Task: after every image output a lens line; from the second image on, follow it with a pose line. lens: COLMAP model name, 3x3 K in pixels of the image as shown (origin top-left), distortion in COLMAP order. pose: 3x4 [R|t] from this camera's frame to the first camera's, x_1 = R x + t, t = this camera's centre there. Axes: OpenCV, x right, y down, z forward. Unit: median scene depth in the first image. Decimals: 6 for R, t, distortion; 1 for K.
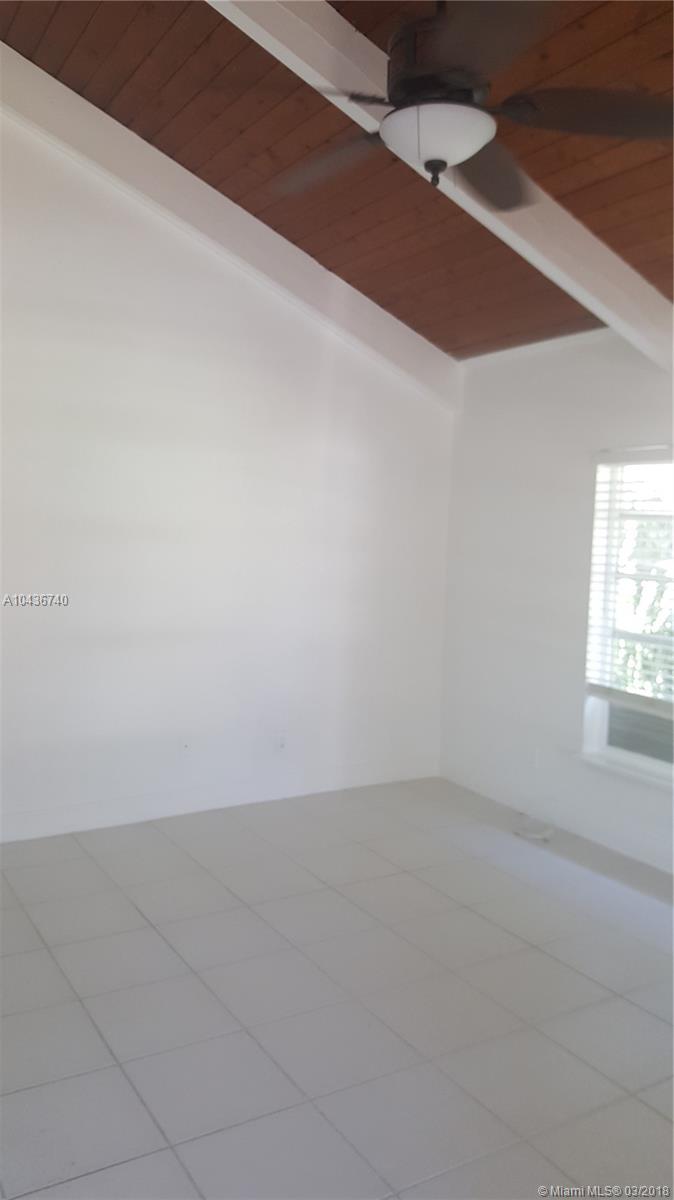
lens RADIAL K [[895.5, 0, 337.0], [0, 895.5, 600.0], [0, 0, 1]] dist [-0.076047, -0.005332]
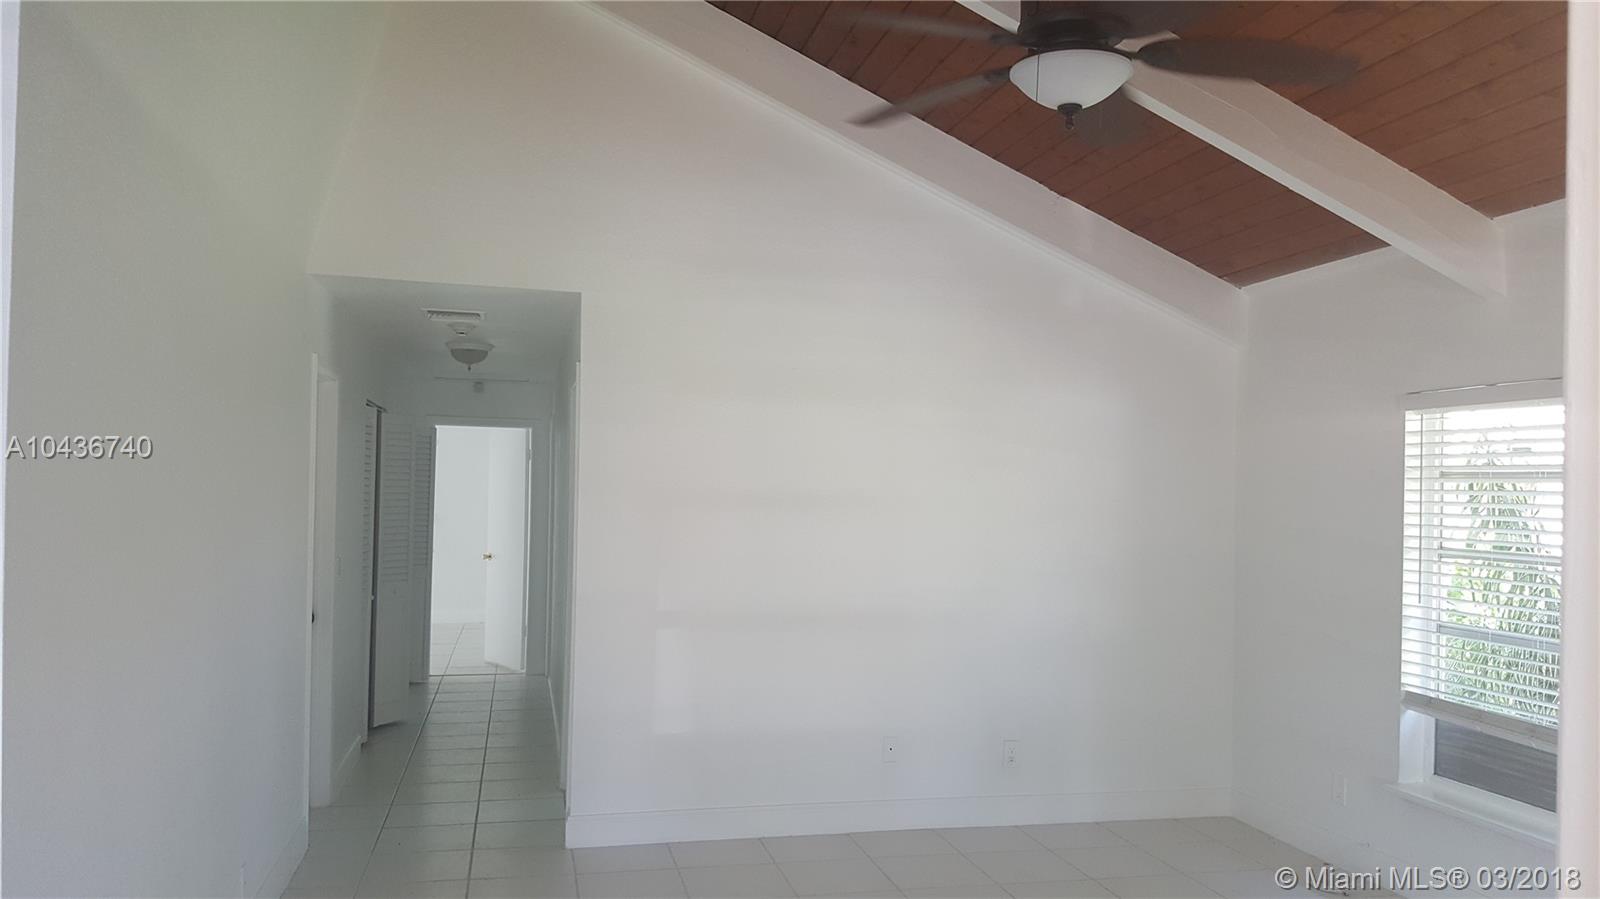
lens RADIAL K [[1194.0, 0, 800.0], [0, 1194.0, 449.5], [0, 0, 1]] dist [-0.076047, -0.005332]
pose [[0.954980, -0.023143, -0.295765, 0.086481], [-0.013777, 0.992417, -0.122140, 0.015732], [0.296349, 0.120716, 0.947420, -0.138439]]
